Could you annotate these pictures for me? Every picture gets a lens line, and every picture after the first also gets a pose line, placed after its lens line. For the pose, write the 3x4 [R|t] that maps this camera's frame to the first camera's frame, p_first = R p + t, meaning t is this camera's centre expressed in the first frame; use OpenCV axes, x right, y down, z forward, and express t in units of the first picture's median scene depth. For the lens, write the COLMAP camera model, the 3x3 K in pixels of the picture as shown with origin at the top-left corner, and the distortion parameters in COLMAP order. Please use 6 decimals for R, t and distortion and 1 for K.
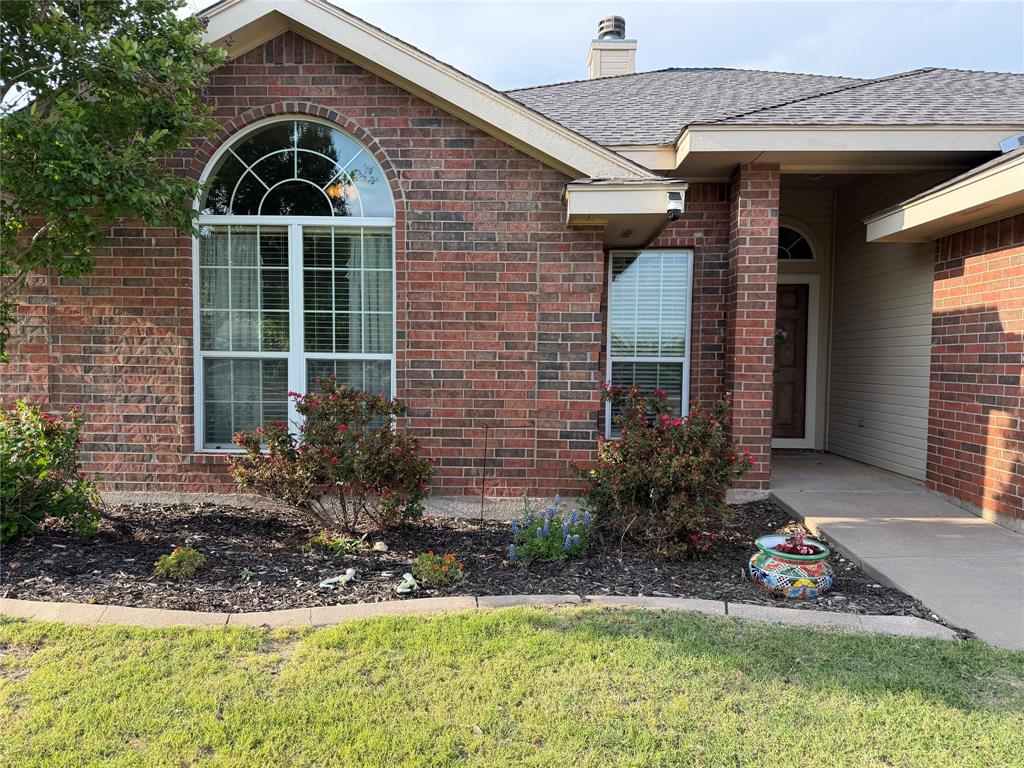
lens RADIAL K [[713.7, 0, 511.5], [0, 713.7, 395.3], [0, 0, 1]] dist [0.124211, -0.223888]
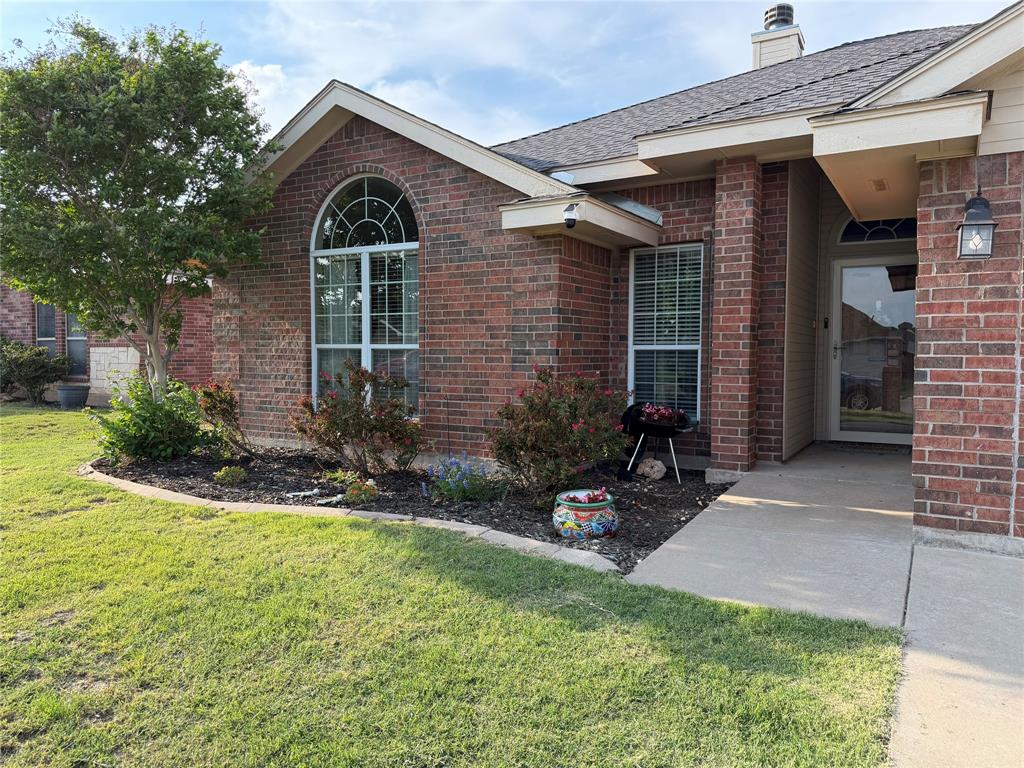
lens RADIAL K [[717.3, 0, 512.0], [0, 717.3, 384.0], [0, 0, 1]] dist [0.139096, -0.224301]
pose [[0.874119, 0.012636, -0.485548, 0.624480], [-0.020991, 0.999710, -0.011772, 0.027351], [0.485259, 0.020482, 0.874131, -0.072397]]
